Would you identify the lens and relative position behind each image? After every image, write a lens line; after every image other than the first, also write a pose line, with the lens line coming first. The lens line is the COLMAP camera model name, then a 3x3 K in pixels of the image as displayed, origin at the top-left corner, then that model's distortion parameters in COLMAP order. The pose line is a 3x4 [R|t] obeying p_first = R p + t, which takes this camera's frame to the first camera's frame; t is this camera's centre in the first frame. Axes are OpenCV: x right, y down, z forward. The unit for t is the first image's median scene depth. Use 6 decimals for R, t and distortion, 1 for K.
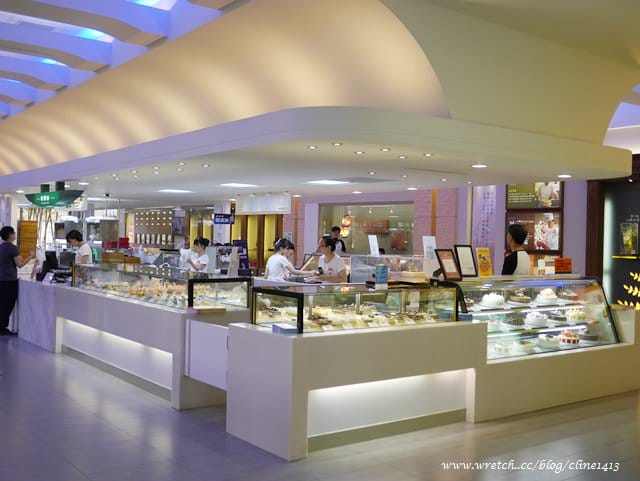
lens RADIAL K [[743.7, 0, 320.0], [0, 743.7, 240.5], [0, 0, 1]] dist [-0.030130, 0.012071]
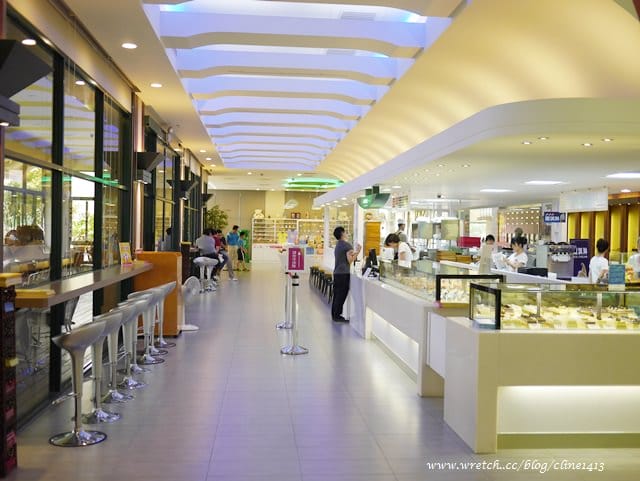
lens RADIAL K [[743.7, 0, 320.0], [0, 743.7, 240.5], [0, 0, 1]] dist [-0.030130, 0.012071]
pose [[0.839802, 0.000483, -0.542893, 0.257820], [-0.000983, 0.999999, -0.000630, 0.004517], [0.542892, 0.001063, 0.839802, 0.022404]]
